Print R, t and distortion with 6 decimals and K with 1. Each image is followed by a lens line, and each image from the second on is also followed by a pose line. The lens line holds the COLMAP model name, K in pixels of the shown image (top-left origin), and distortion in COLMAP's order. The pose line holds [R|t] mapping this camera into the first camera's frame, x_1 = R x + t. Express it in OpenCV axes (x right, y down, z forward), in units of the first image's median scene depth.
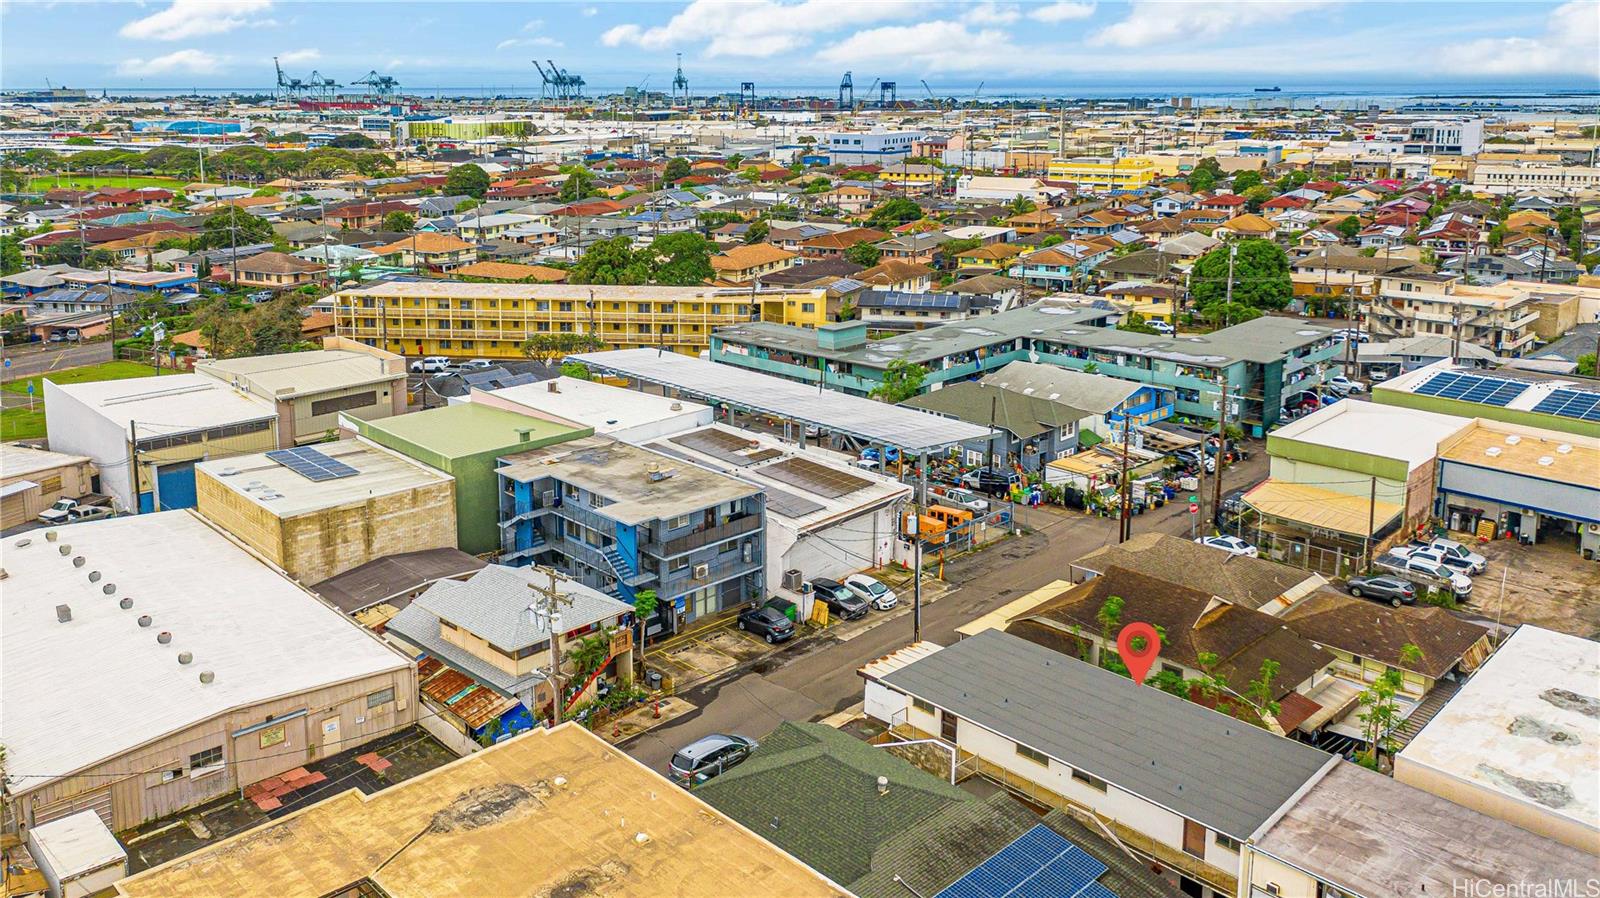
lens RADIAL K [[1284.9, 0, 800.0], [0, 1284.9, 449.0], [0, 0, 1]] dist [-0.011951, -0.006043]
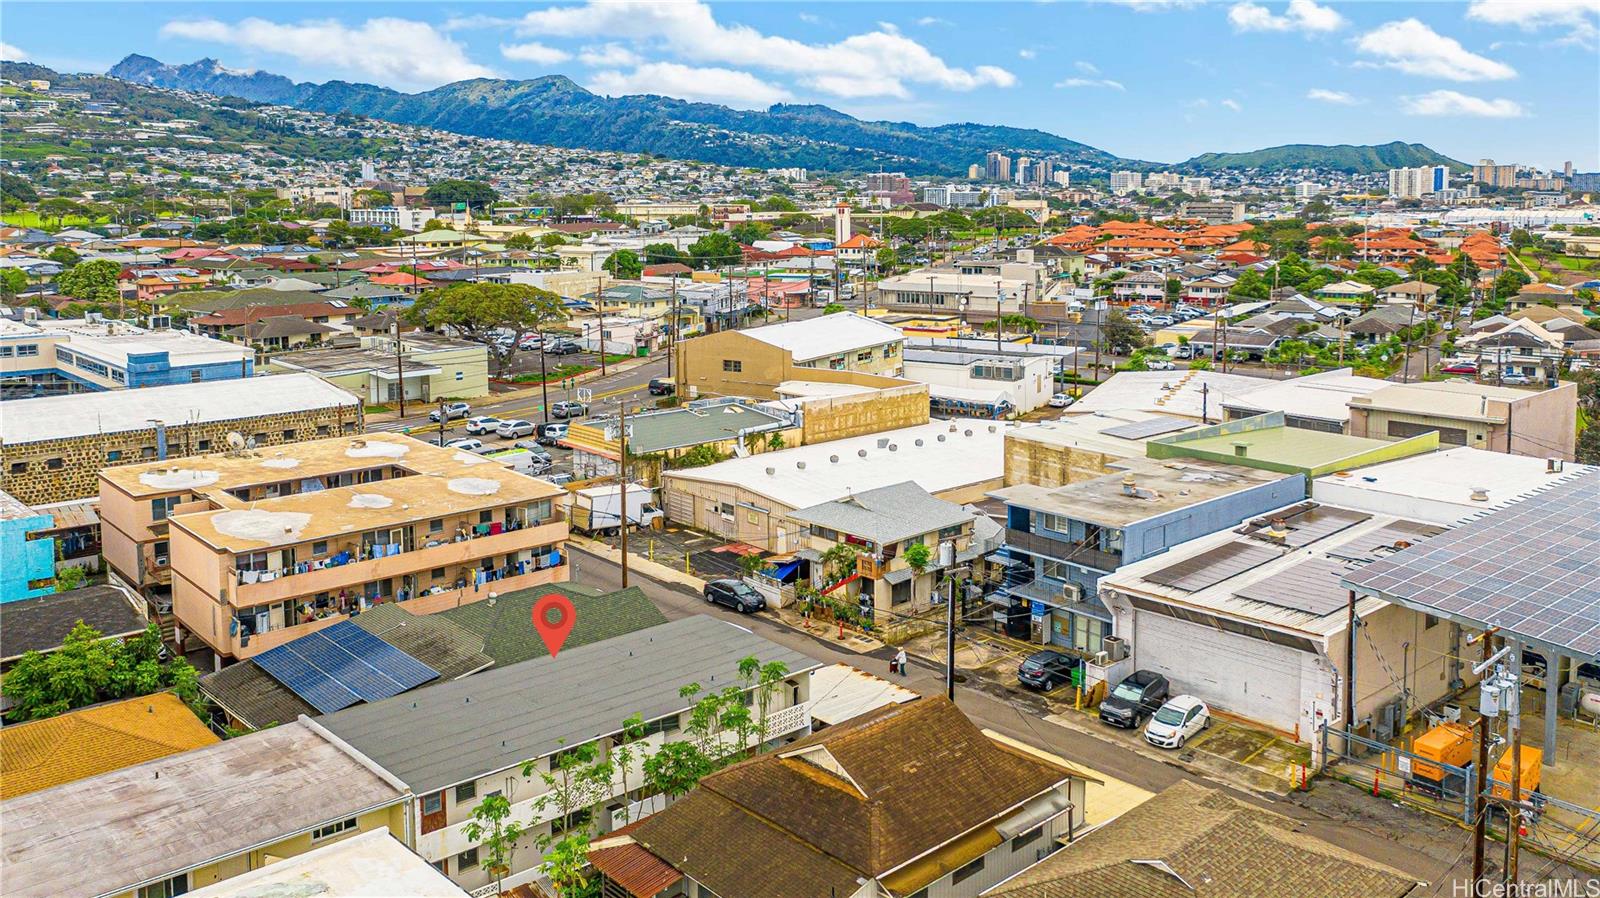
lens RADIAL K [[1284.9, 0, 800.0], [0, 1284.9, 449.0], [0, 0, 1]] dist [-0.011951, -0.006043]
pose [[-0.054639, 0.202464, -0.977764, 1.170635], [-0.269312, 0.939949, 0.209684, -0.199582], [0.961502, 0.274780, 0.003168, 1.196280]]
